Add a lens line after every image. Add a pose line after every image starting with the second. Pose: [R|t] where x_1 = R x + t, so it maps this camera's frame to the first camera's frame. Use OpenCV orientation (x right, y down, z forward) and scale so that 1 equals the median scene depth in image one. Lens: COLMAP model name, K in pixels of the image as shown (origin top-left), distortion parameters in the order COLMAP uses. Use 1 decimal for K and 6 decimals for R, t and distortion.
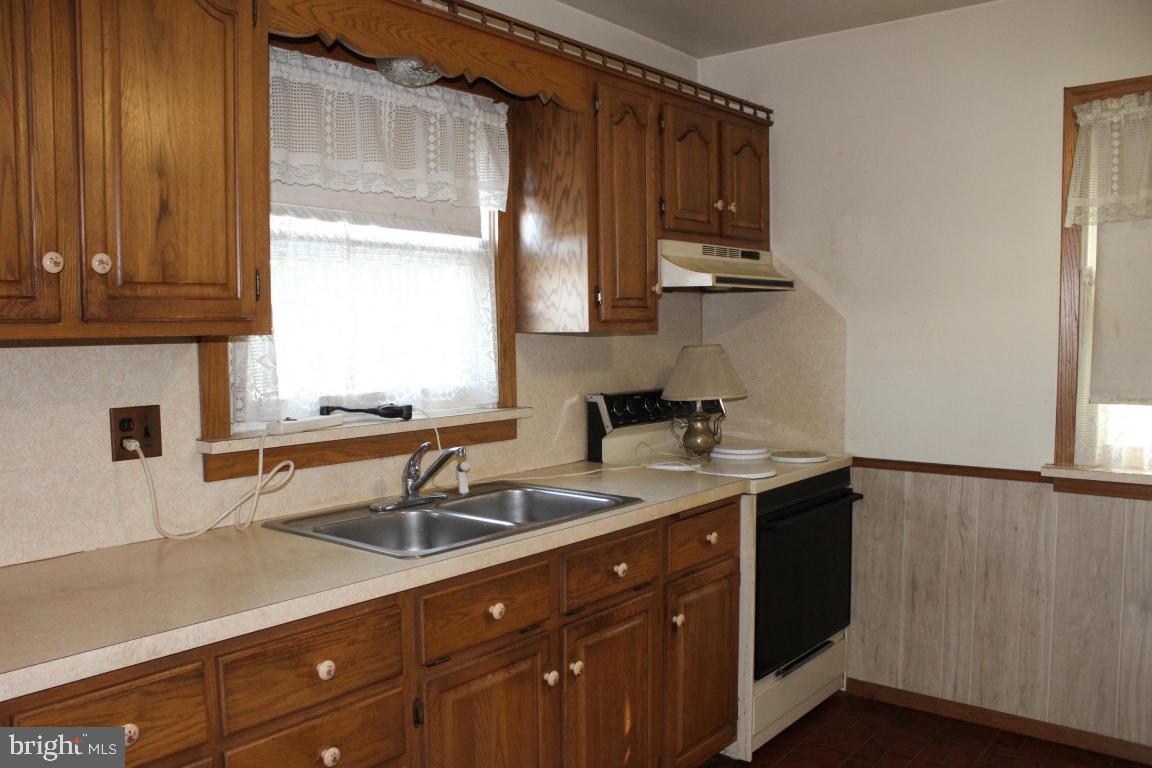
lens RADIAL K [[958.9, 0, 553.1], [0, 958.9, 397.7], [0, 0, 1]] dist [-0.162906, 0.146826]
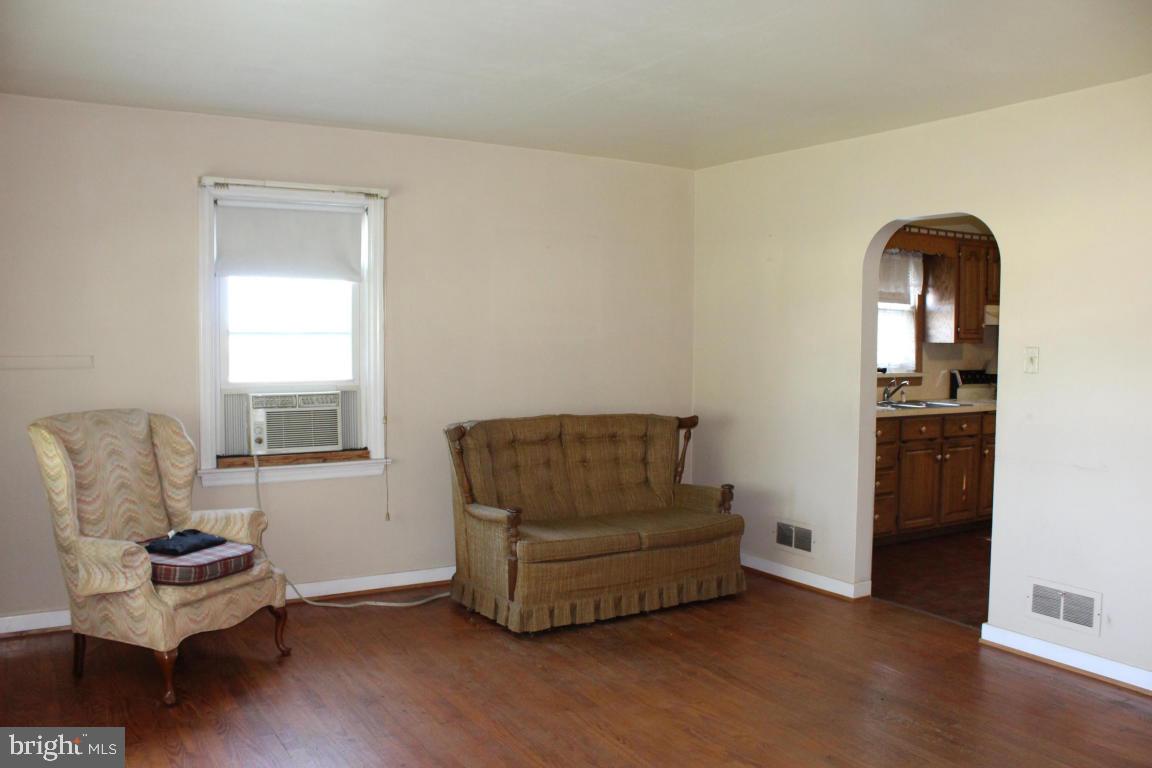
lens RADIAL K [[958.9, 0, 553.1], [0, 958.9, 397.7], [0, 0, 1]] dist [-0.162906, 0.146826]
pose [[0.940693, 0.035301, -0.337417, -0.124883], [-0.038873, 0.999237, -0.003834, 0.131795], [0.337024, 0.016723, 0.941347, -1.737915]]
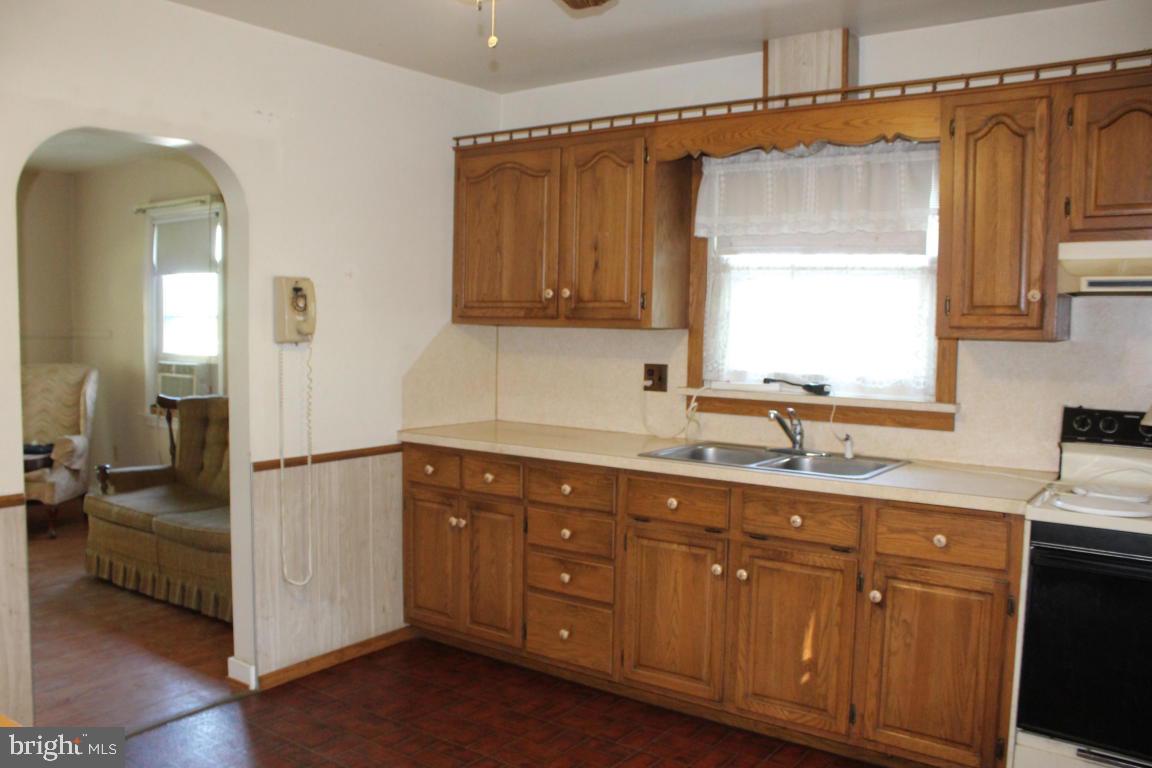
lens RADIAL K [[958.9, 0, 553.1], [0, 958.9, 397.7], [0, 0, 1]] dist [-0.162906, 0.146826]
pose [[0.048995, 0.088095, -0.994906, 1.109843], [-0.090301, 0.992414, 0.083428, -0.049279], [0.994709, 0.085753, 0.056578, 0.508902]]
